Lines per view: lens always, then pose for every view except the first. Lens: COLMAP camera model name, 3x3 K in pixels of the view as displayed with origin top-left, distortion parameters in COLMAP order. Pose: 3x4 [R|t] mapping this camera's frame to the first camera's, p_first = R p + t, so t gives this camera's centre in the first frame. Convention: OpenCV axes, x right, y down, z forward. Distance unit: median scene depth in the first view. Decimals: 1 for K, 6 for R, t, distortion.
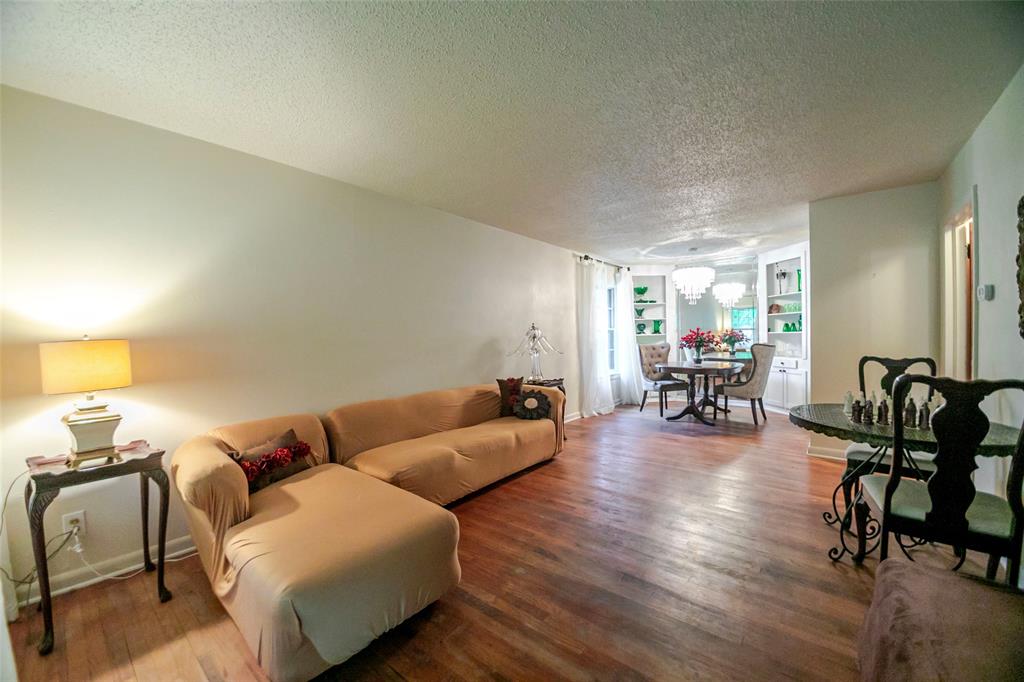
lens RADIAL K [[397.1, 0, 498.5], [0, 397.1, 344.9], [0, 0, 1]] dist [-0.018443, -0.003746]
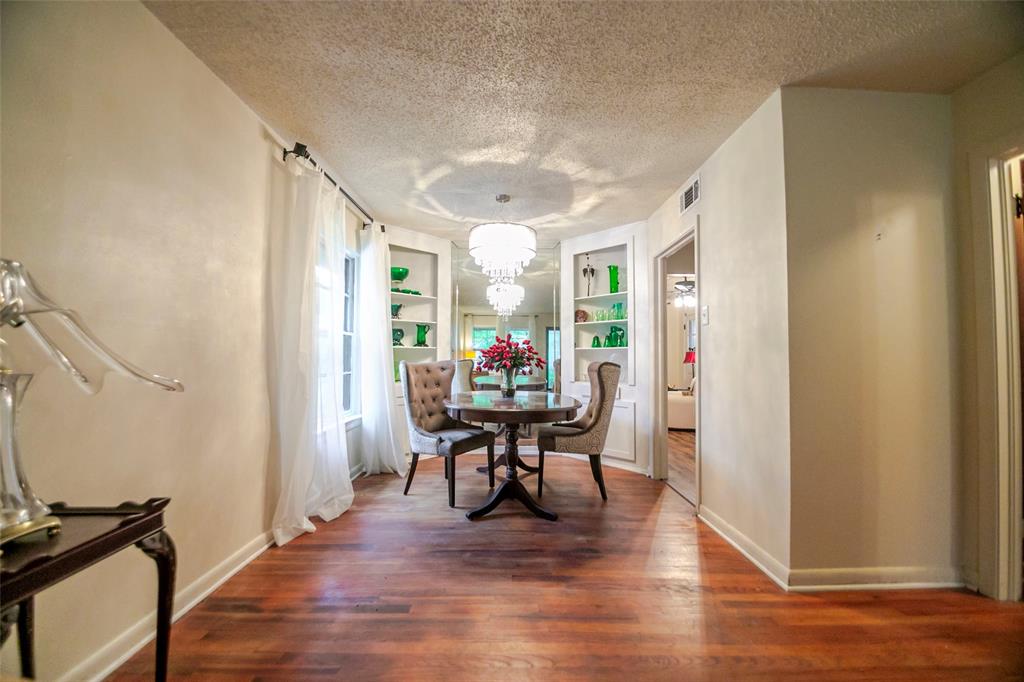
lens RADIAL K [[397.1, 0, 507.5], [0, 397.1, 343.9], [0, 0, 1]] dist [-0.018443, -0.003746]
pose [[0.766342, 0.044049, 0.640921, 0.127264], [-0.008223, 0.998237, -0.058774, 0.003979], [-0.642380, 0.039770, 0.765354, 0.527581]]
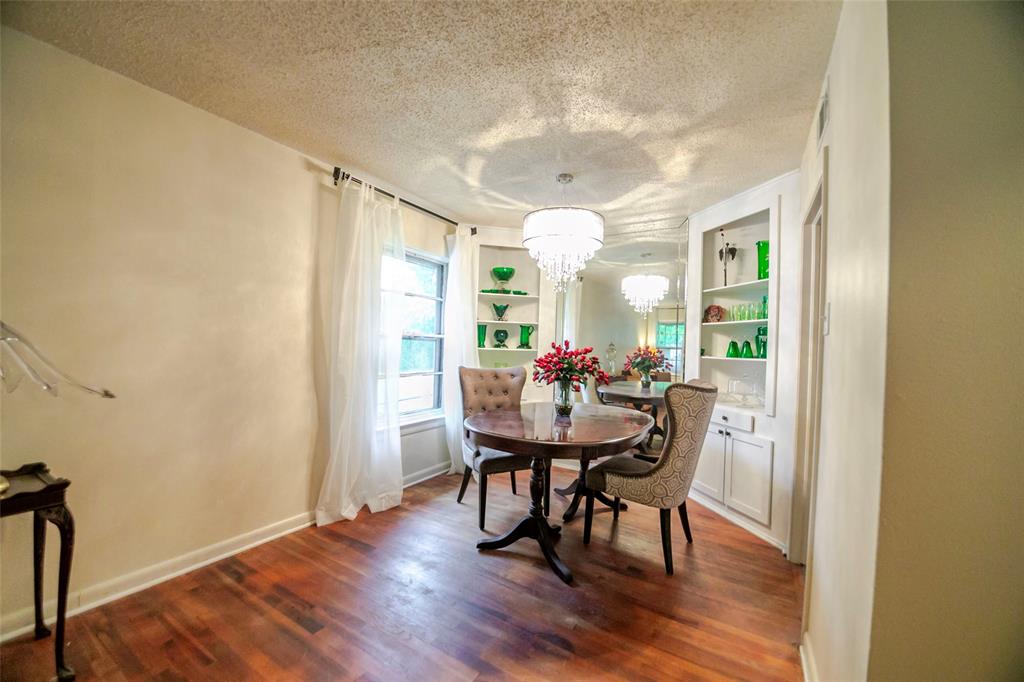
lens RADIAL K [[397.1, 0, 501.9], [0, 397.1, 343.9], [0, 0, 1]] dist [-0.018443, -0.003746]
pose [[0.987890, 0.052666, 0.145946, 0.334978], [-0.049851, 0.998495, -0.022881, -0.023075], [-0.146931, 0.015329, 0.989028, 0.503195]]
